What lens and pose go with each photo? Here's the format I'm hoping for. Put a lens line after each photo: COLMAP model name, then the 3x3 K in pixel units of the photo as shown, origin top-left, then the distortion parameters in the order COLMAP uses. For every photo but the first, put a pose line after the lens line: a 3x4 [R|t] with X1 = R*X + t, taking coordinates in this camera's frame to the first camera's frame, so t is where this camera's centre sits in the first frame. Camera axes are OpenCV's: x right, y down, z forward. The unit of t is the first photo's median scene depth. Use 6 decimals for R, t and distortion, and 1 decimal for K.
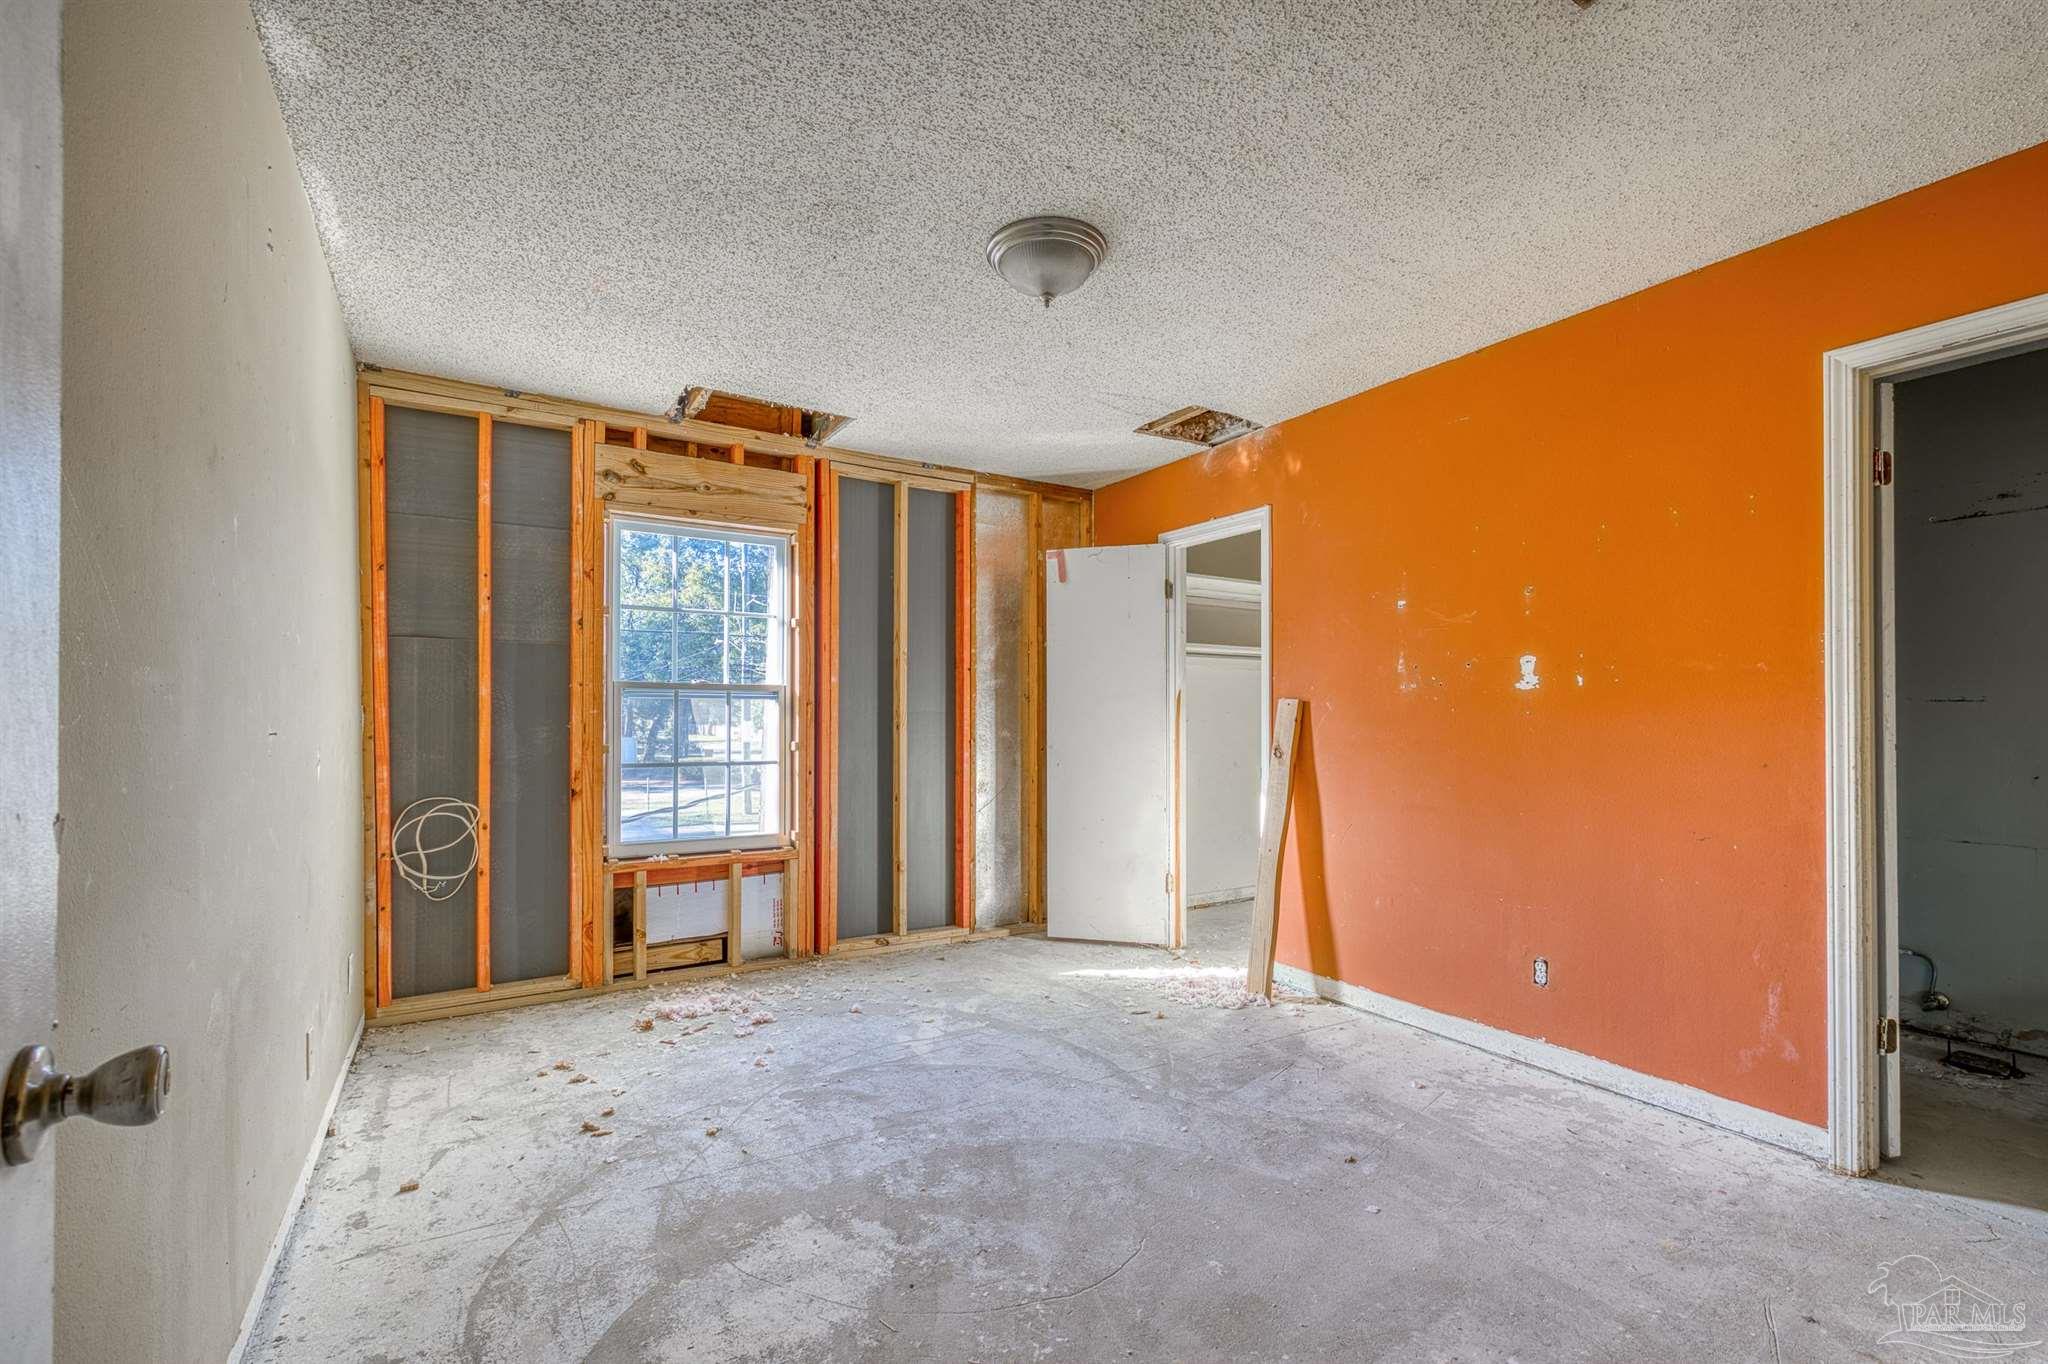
lens RADIAL K [[880.8, 0, 1019.0], [0, 880.8, 716.5], [0, 0, 1]] dist [-0.000469, 0.000587]
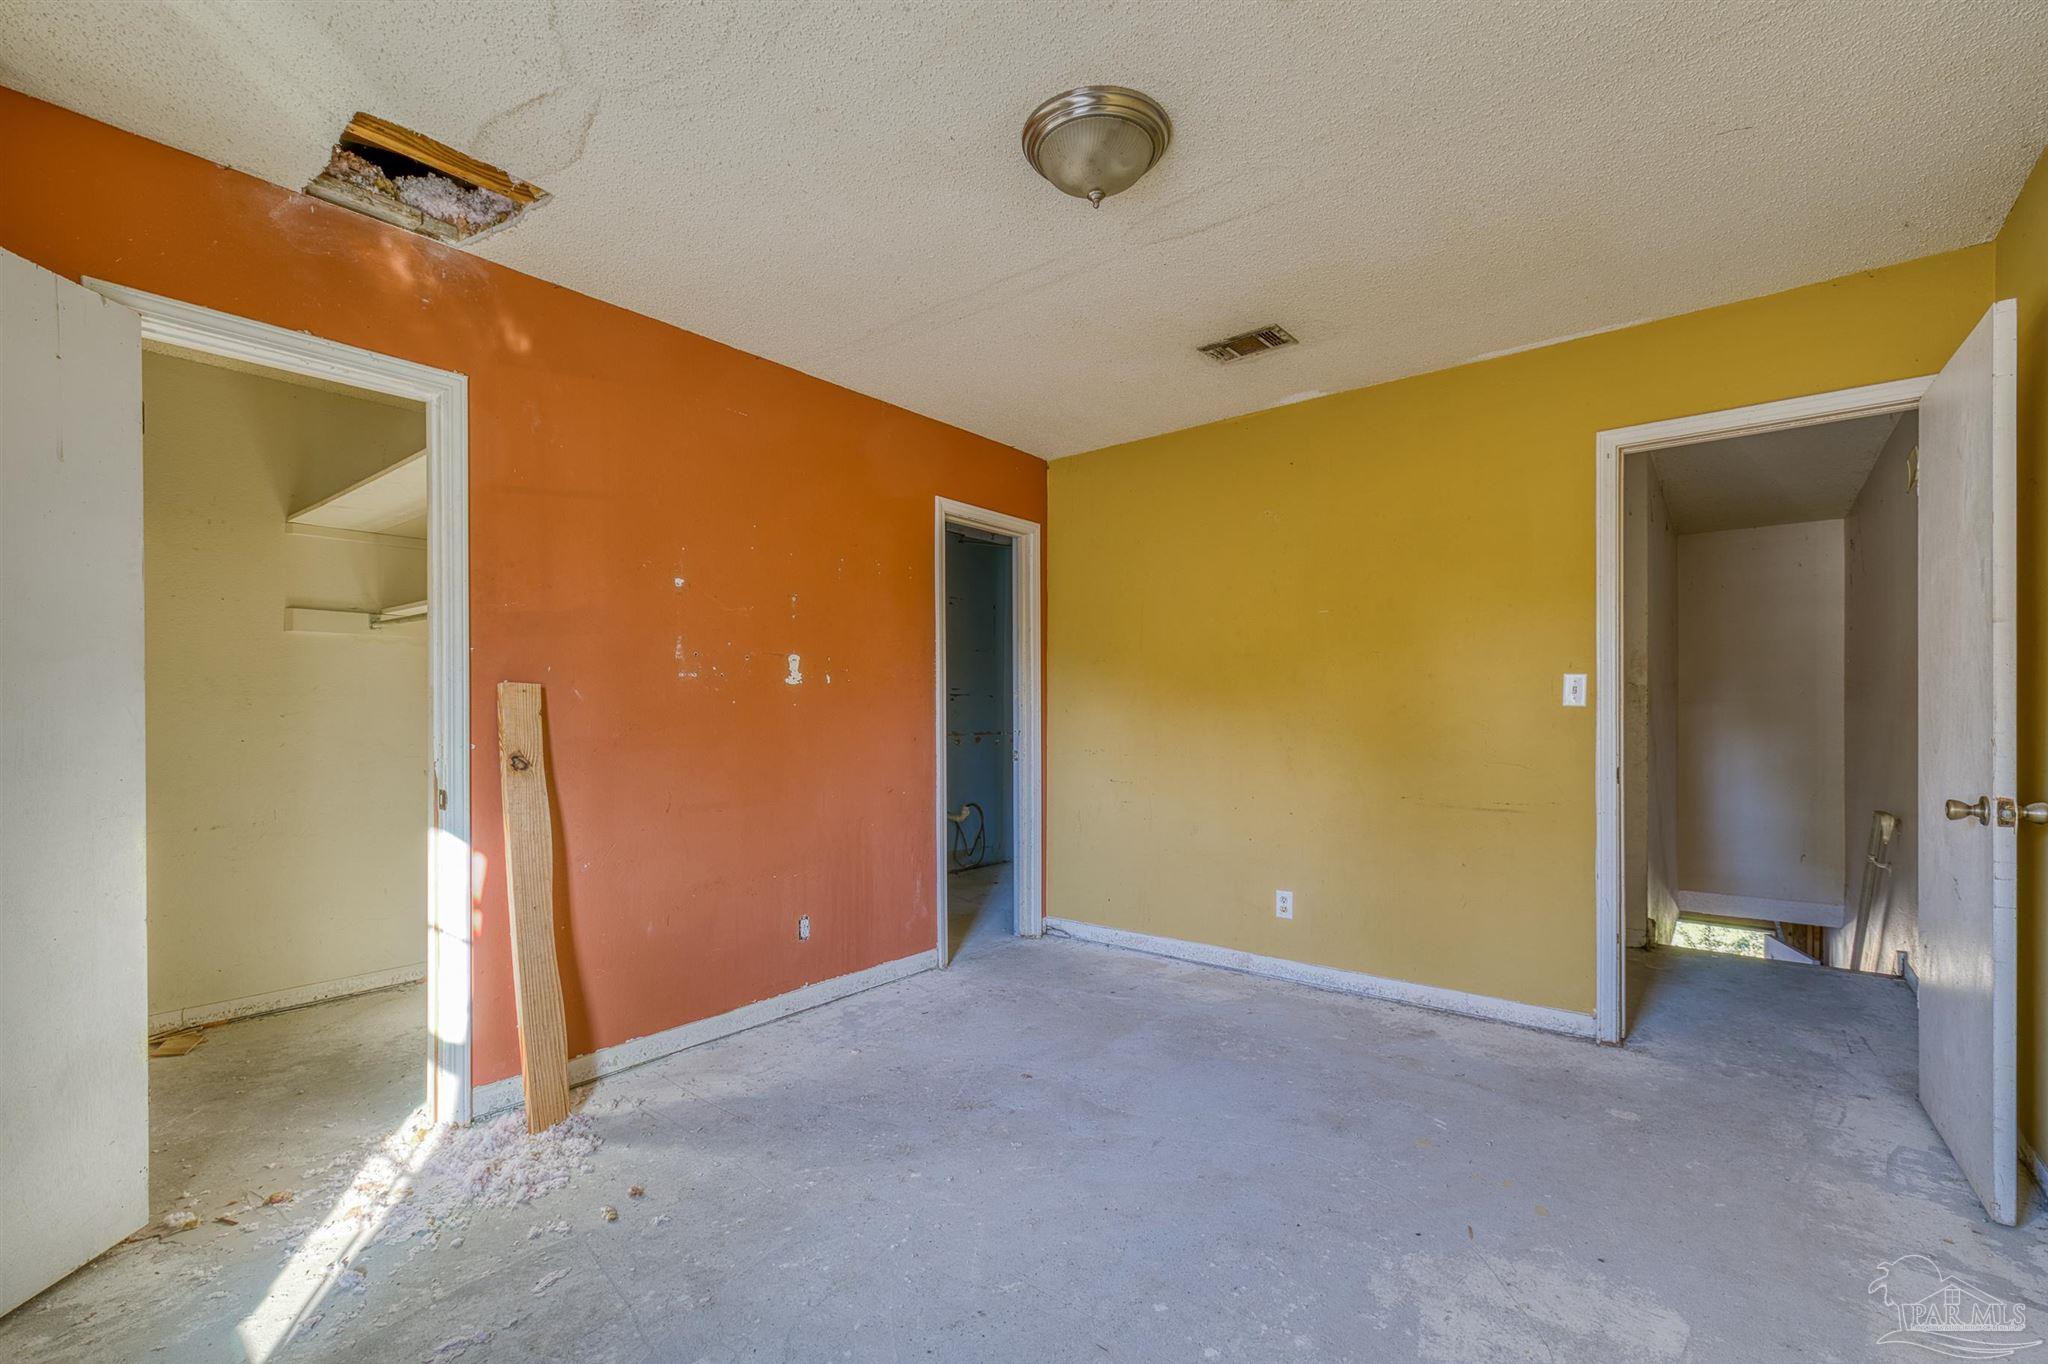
lens RADIAL K [[880.8, 0, 1019.0], [0, 880.8, 716.5], [0, 0, 1]] dist [-0.000469, 0.000587]
pose [[-0.330340, -0.010581, 0.943803, -0.557087], [-0.000134, 0.999938, 0.011164, -0.002000], [-0.943862, 0.003562, -0.330321, 1.039533]]
